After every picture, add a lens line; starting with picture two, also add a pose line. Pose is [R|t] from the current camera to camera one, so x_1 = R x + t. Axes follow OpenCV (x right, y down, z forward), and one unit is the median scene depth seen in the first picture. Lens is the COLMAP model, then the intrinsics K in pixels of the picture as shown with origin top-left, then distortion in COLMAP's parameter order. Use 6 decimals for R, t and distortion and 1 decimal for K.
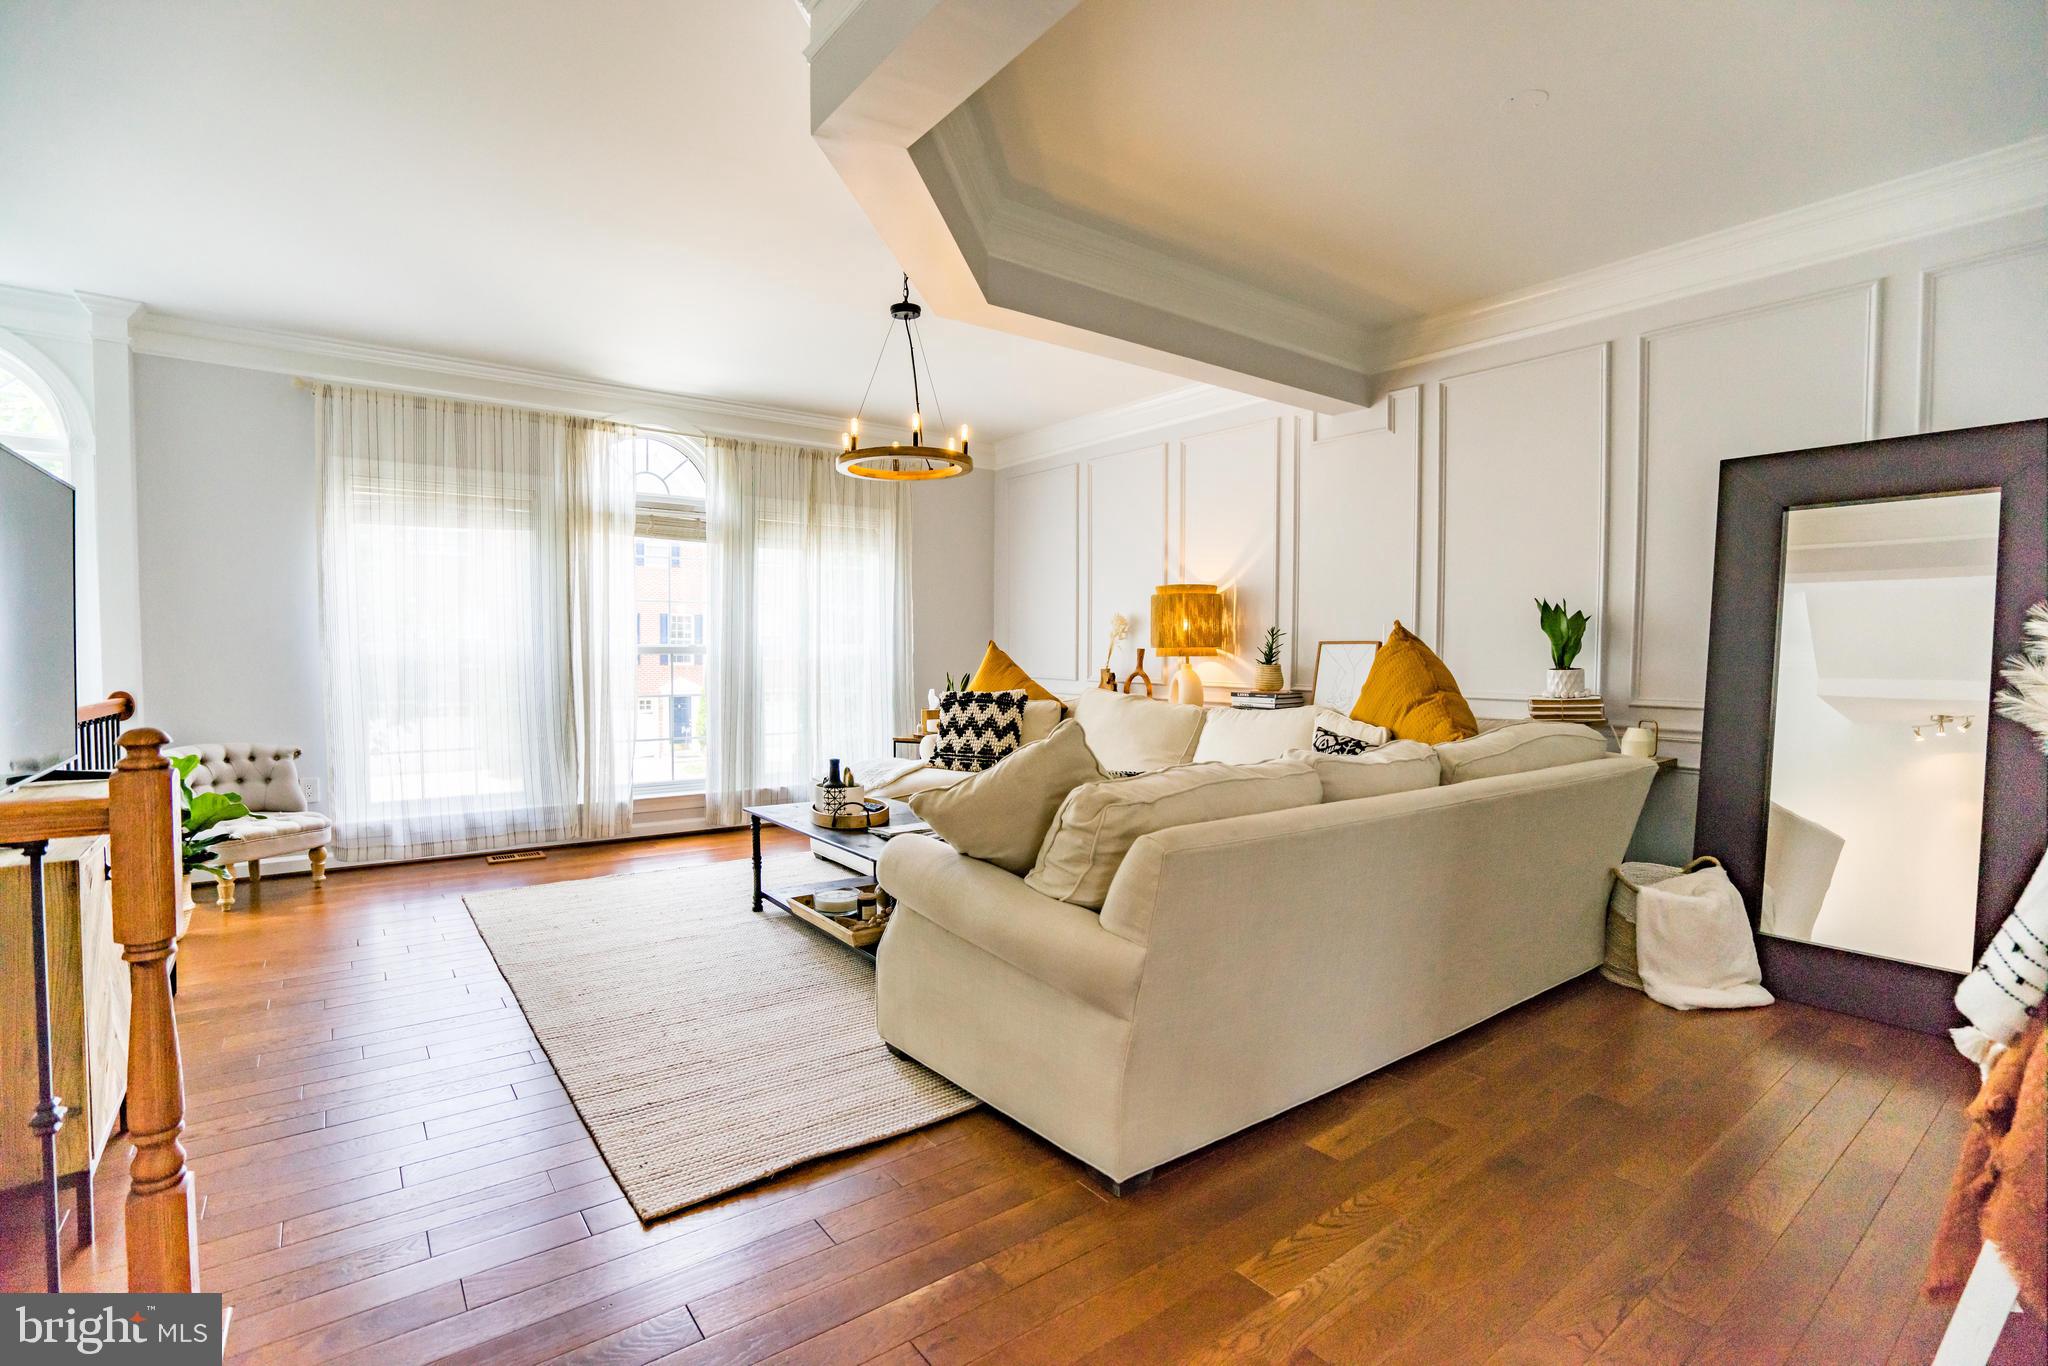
lens RADIAL K [[937.7, 0, 1020.3], [0, 937.7, 677.7], [0, 0, 1]] dist [-0.053045, 0.018465]
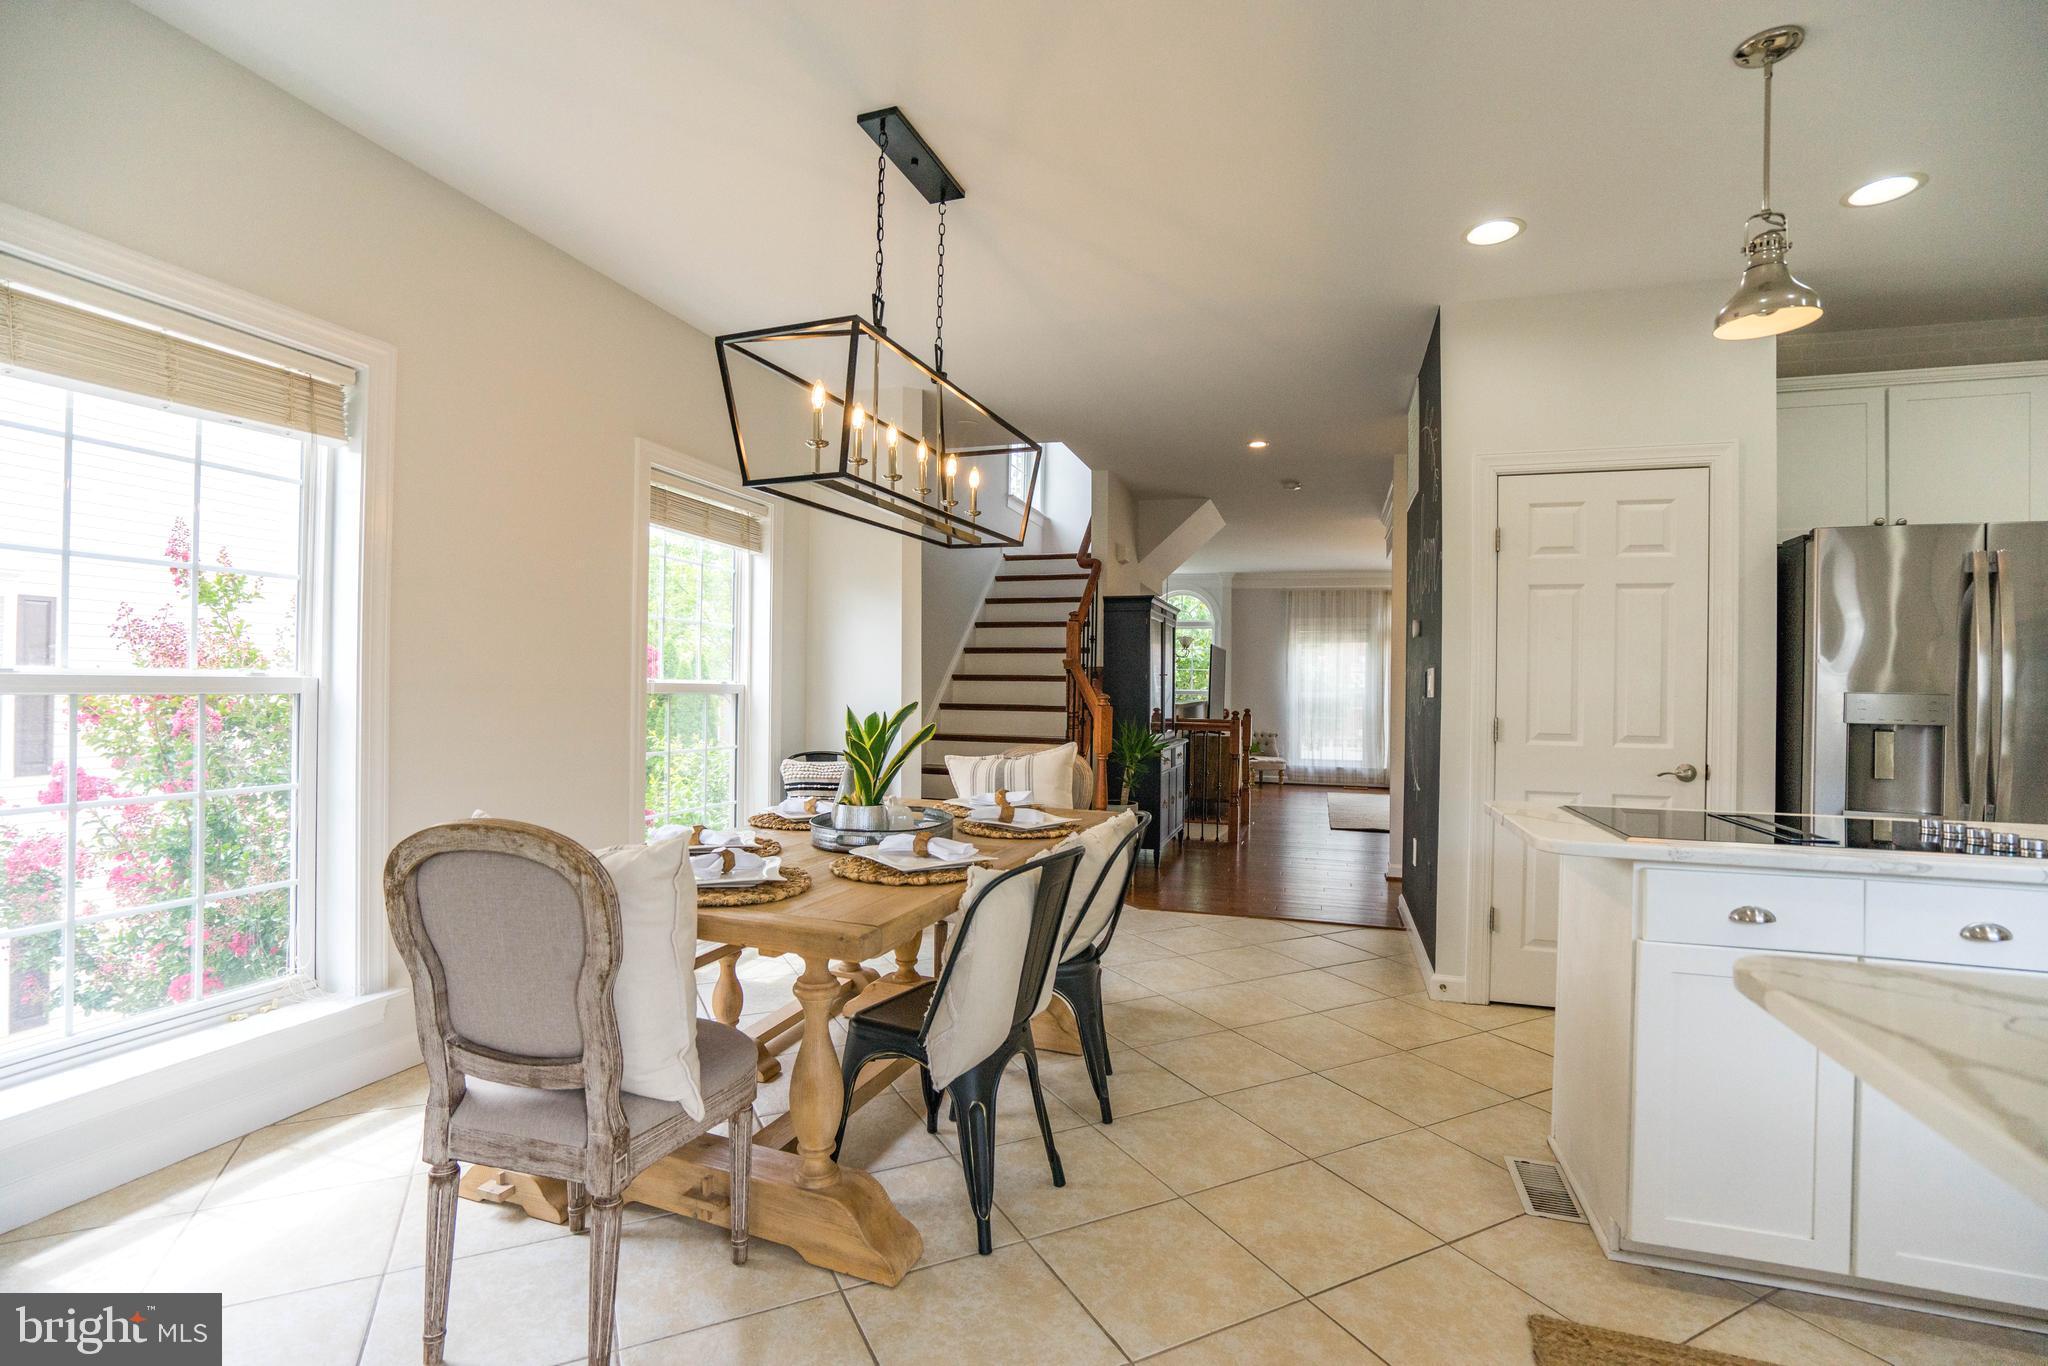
lens RADIAL K [[937.7, 0, 1006.3], [0, 937.7, 680.0], [0, 0, 1]] dist [-0.053045, 0.018465]
pose [[0.574632, 0.001876, -0.818410, 0.824524], [-0.042288, 0.998730, -0.027403, 0.030997], [0.817318, 0.050356, 0.573982, -1.018315]]
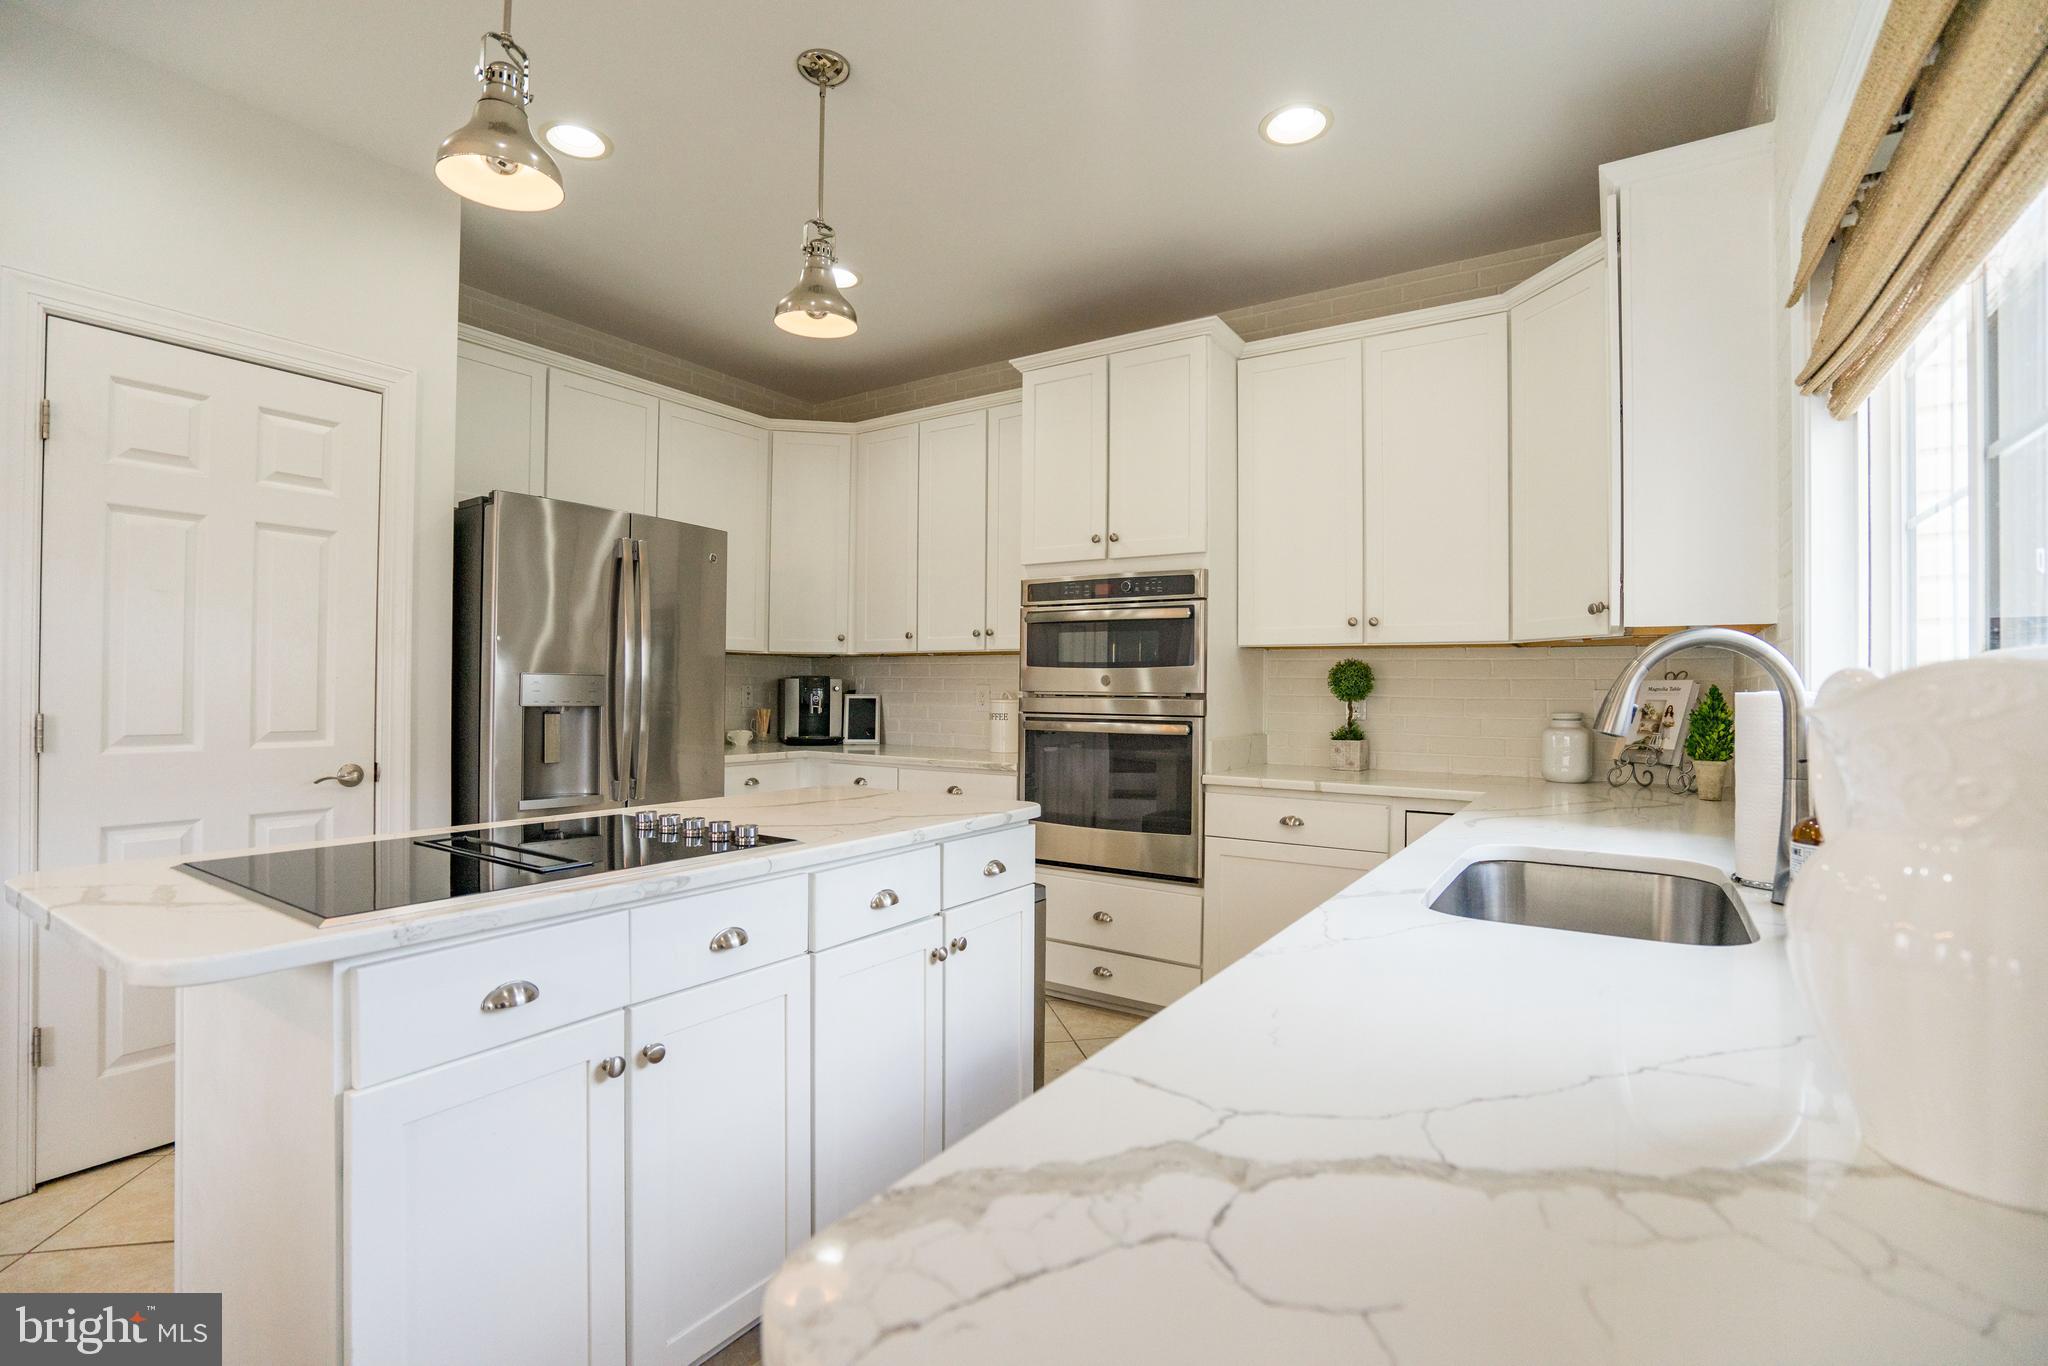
lens RADIAL K [[937.7, 0, 1018.9], [0, 937.7, 685.7], [0, 0, 1]] dist [-0.053045, 0.018465]
pose [[0.940375, 0.008119, 0.340041, 0.747364], [0.003379, 0.999443, -0.033207, 0.026854], [-0.340121, 0.032376, 0.939824, -0.857633]]
